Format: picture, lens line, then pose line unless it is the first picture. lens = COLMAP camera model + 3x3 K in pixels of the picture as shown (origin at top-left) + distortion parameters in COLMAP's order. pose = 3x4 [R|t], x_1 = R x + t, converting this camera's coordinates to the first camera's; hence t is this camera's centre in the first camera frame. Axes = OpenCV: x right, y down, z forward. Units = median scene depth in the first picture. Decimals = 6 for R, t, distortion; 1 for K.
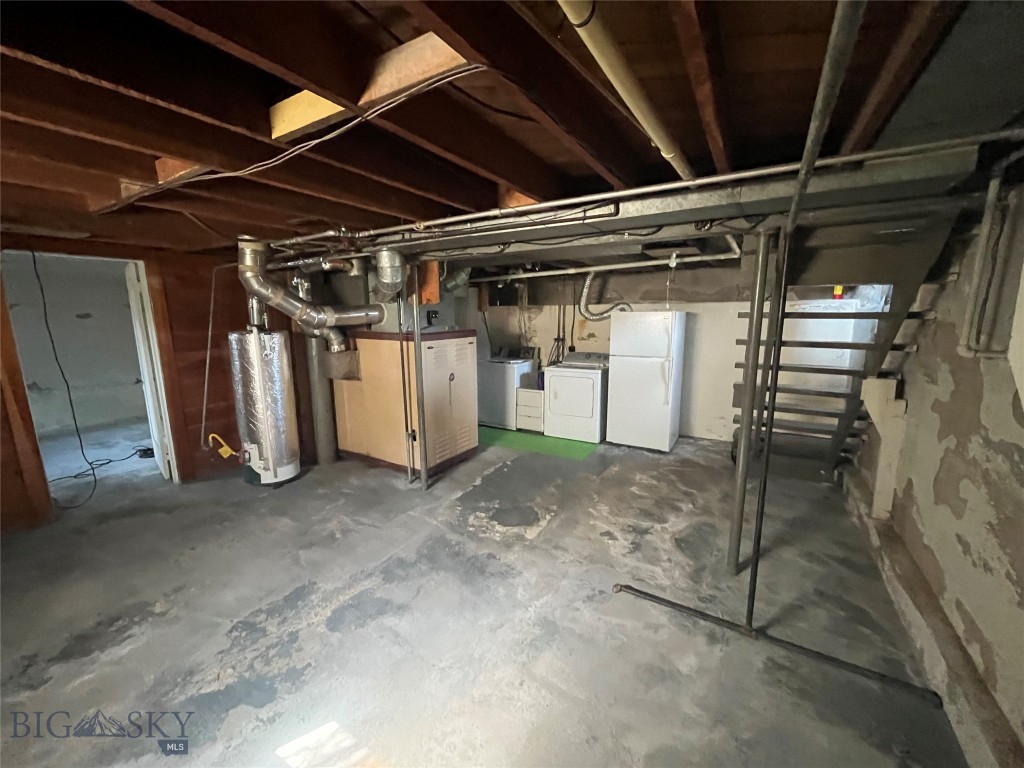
lens RADIAL K [[411.8, 0, 508.8], [0, 411.8, 383.1], [0, 0, 1]] dist [-0.003063, -0.000181]
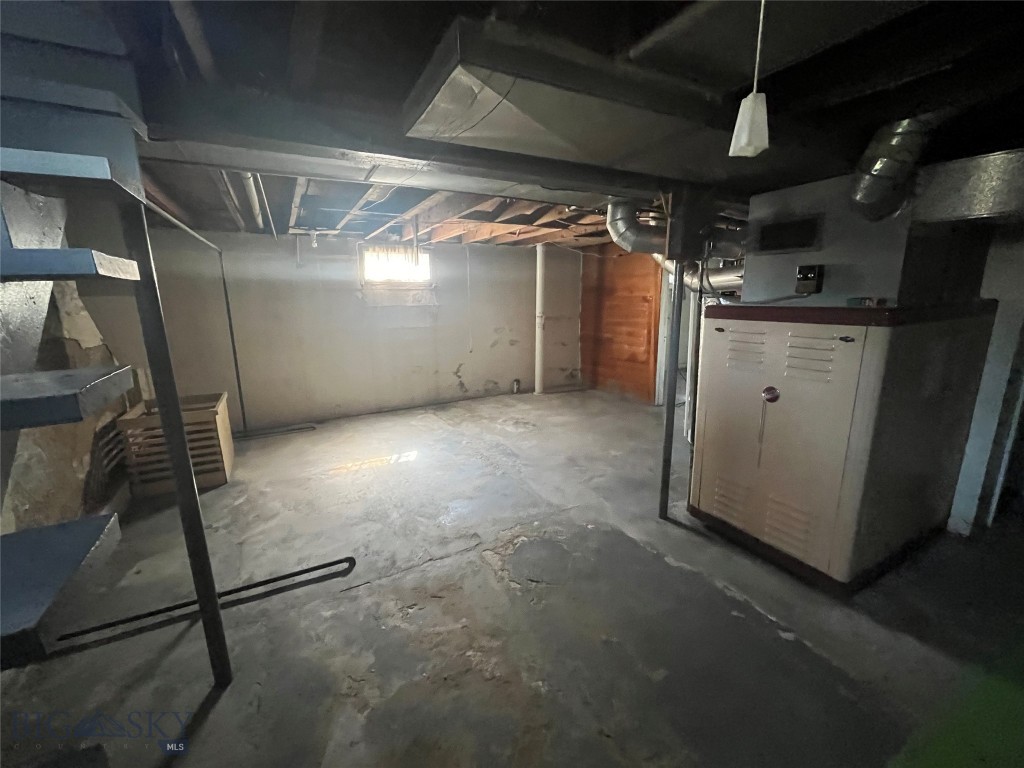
lens RADIAL K [[411.8, 0, 508.8], [0, 411.8, 383.1], [0, 0, 1]] dist [-0.003063, -0.000181]
pose [[-0.504684, 0.199916, -0.839838, 0.621862], [-0.127331, 0.944941, 0.301452, -0.191610], [0.853862, 0.259075, -0.451441, 1.261032]]
